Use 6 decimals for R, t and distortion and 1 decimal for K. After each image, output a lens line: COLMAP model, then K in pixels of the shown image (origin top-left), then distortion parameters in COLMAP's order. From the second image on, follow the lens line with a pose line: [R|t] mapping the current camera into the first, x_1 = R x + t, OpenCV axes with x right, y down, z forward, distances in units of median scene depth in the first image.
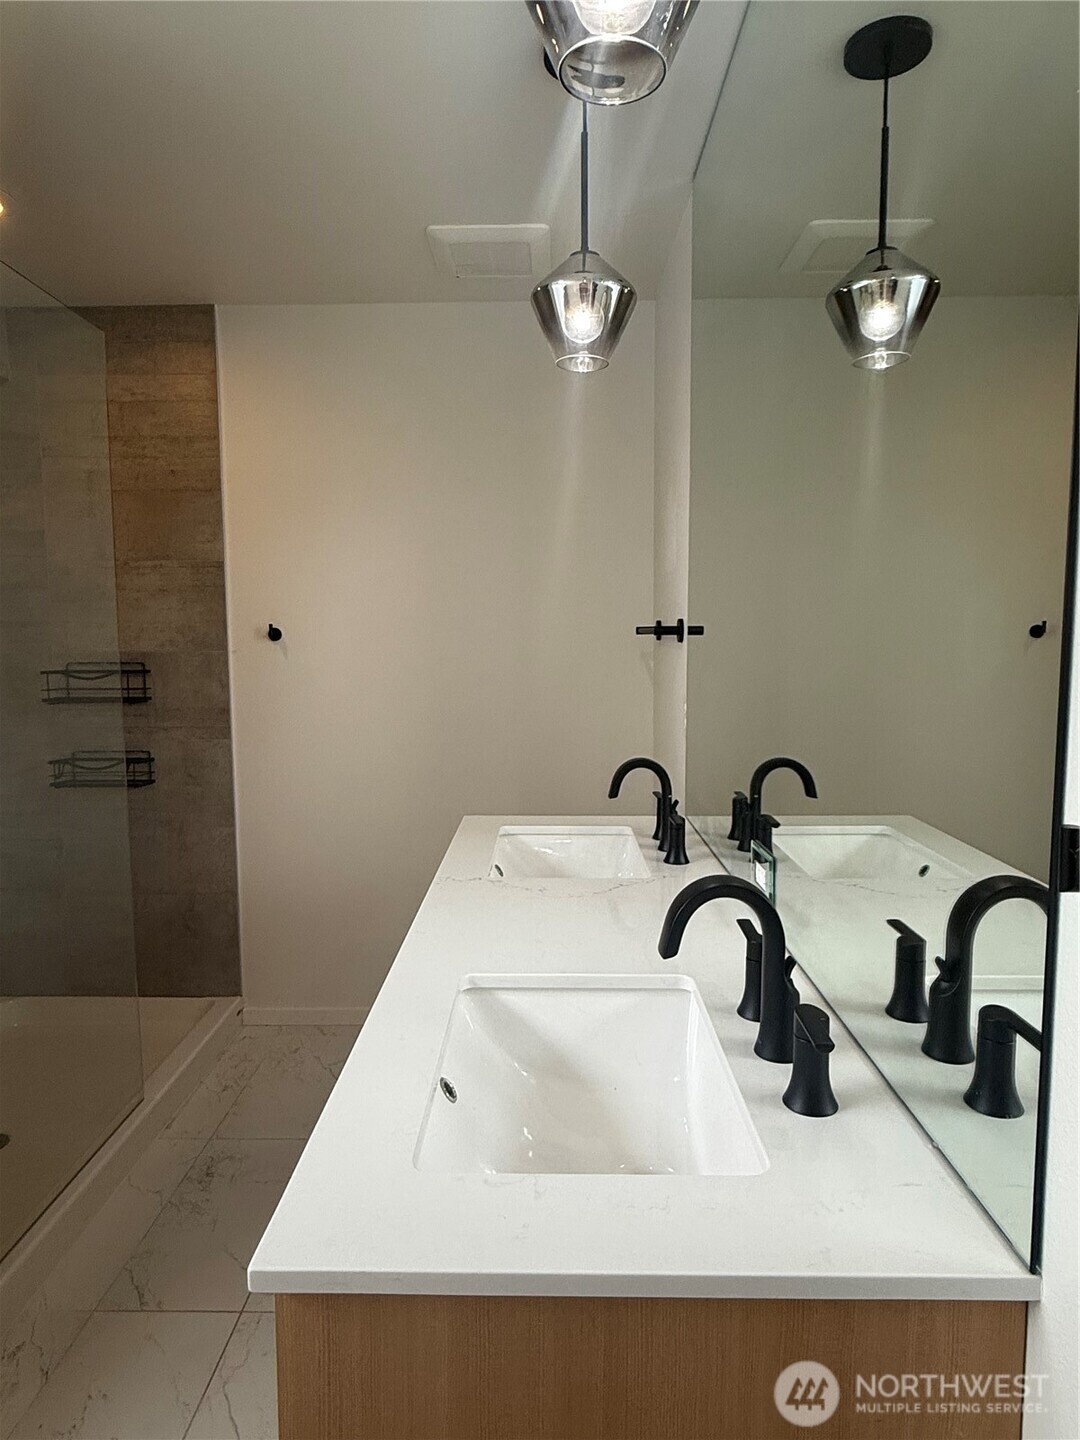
lens RADIAL K [[888.8, 0, 536.5], [0, 888.8, 718.1], [0, 0, 1]] dist [0.001345, 0.003504]
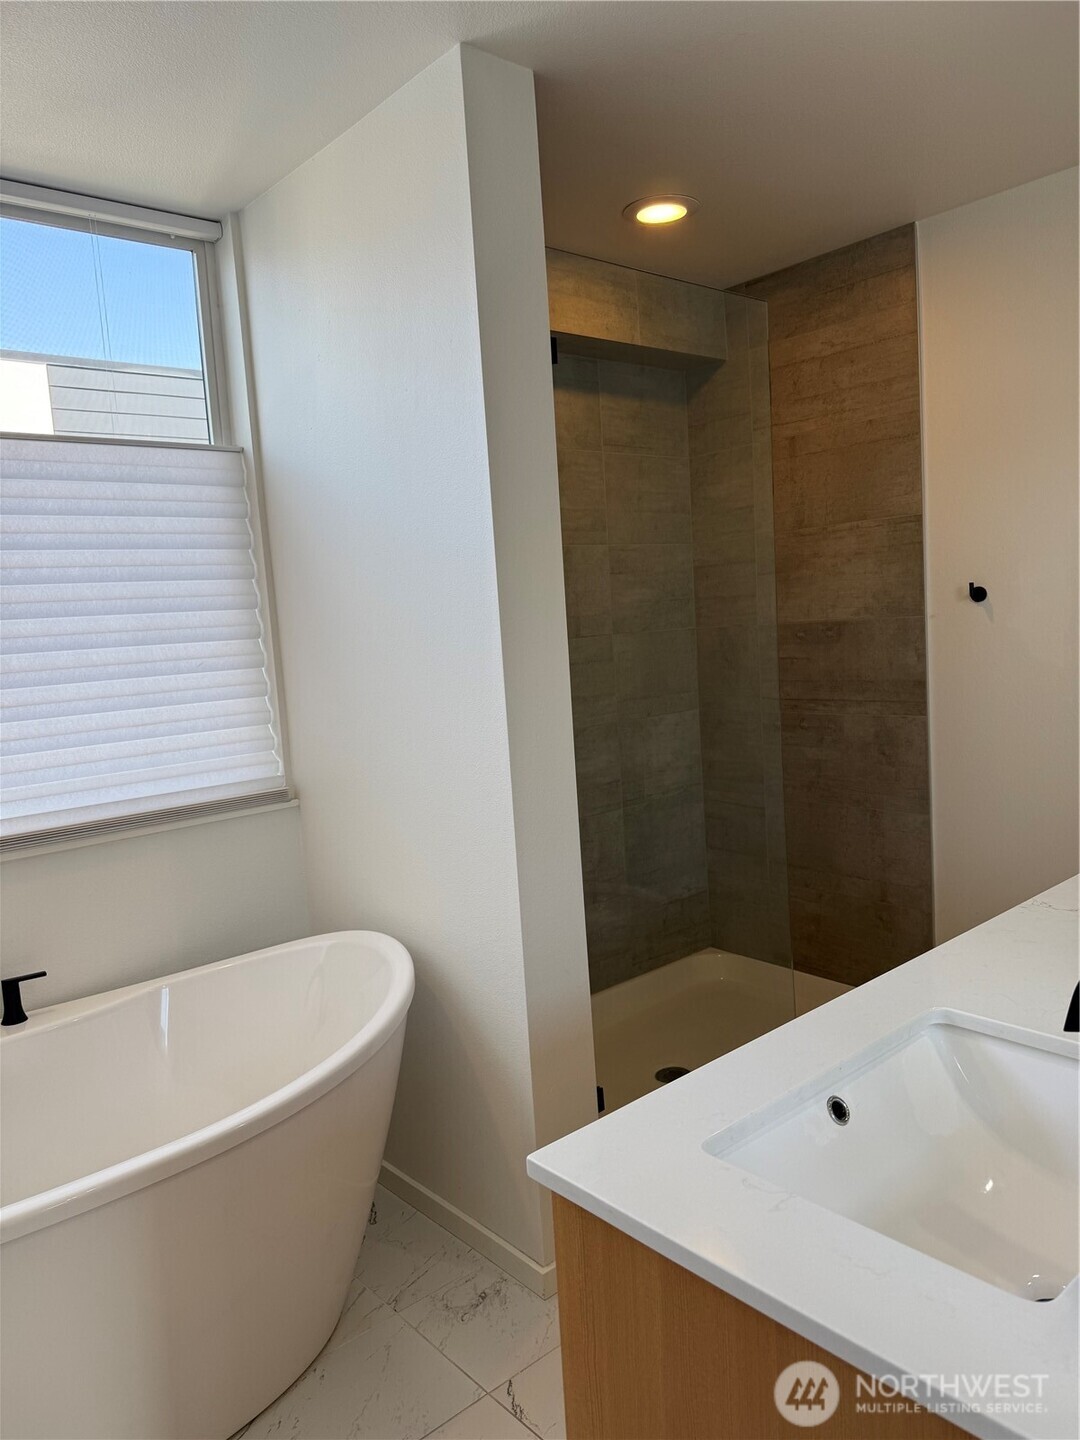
lens RADIAL K [[1034.5, 0, 511.6], [0, 1034.5, 725.4], [0, 0, 1]] dist [0.074419, -0.108712]
pose [[0.652316, 0.042619, -0.756748, 0.181683], [-0.008477, 0.998766, 0.048943, -0.014615], [0.757900, -0.025511, 0.651872, 0.009444]]
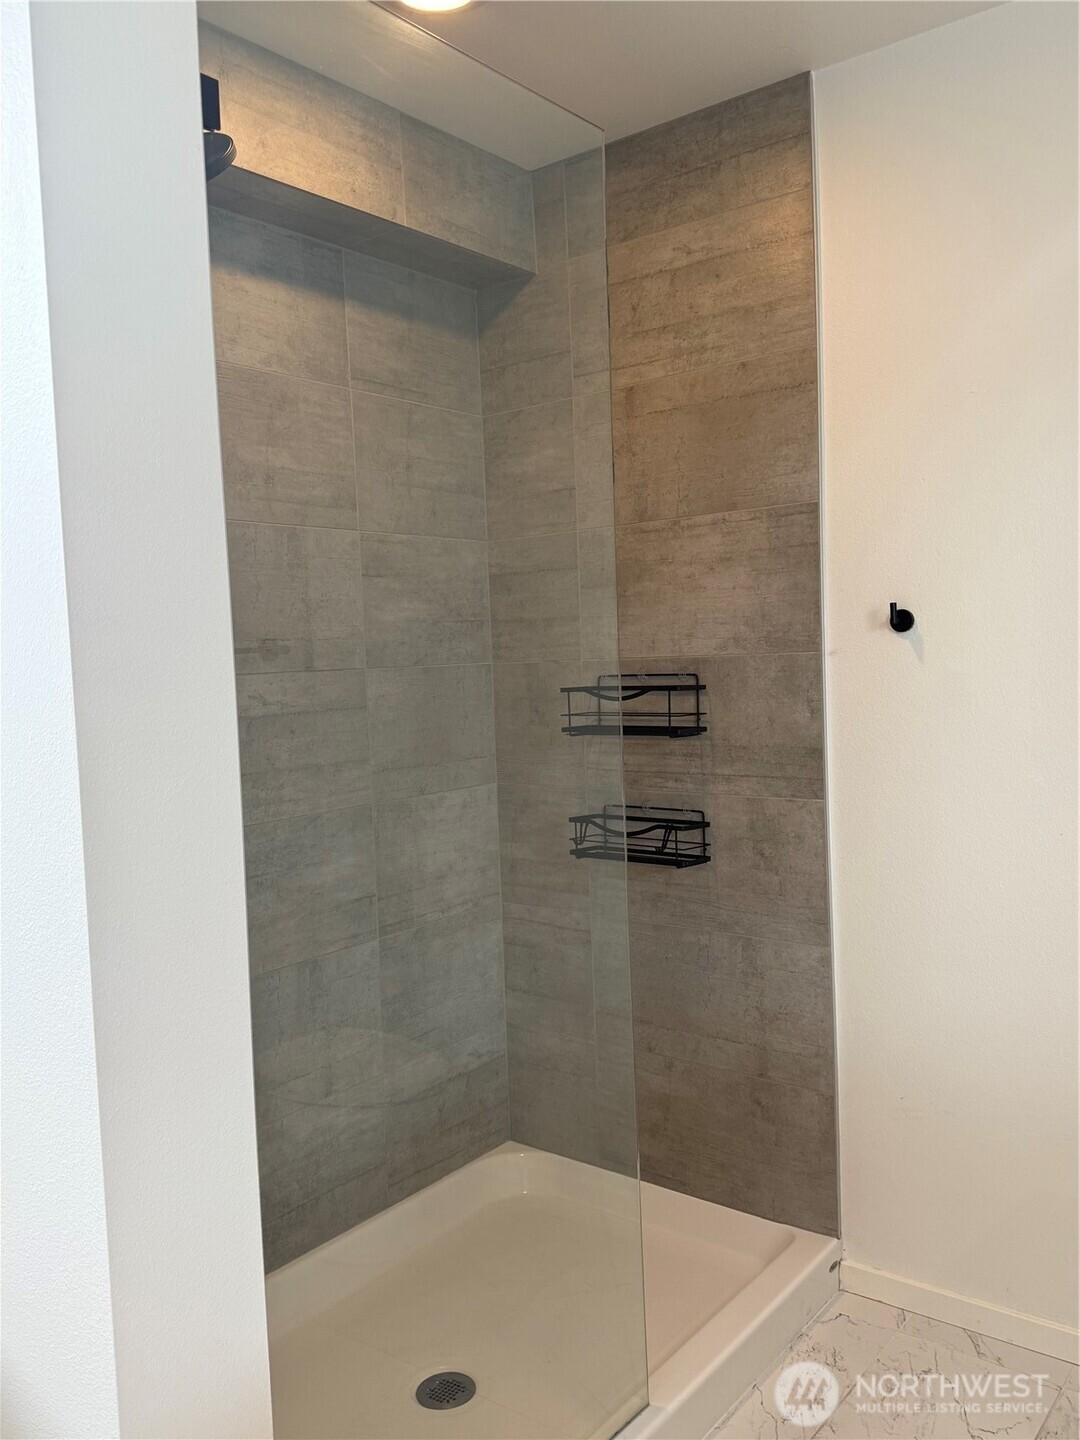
lens RADIAL K [[1180.7, 0, 532.8], [0, 1180.7, 718.5], [0, 0, 1]] dist [0.079637, -0.076375]
pose [[0.790647, 0.012254, -0.612150, -0.012310], [-0.023015, 0.999688, -0.009714, -0.019288], [0.611840, 0.021769, 0.790682, 0.260572]]
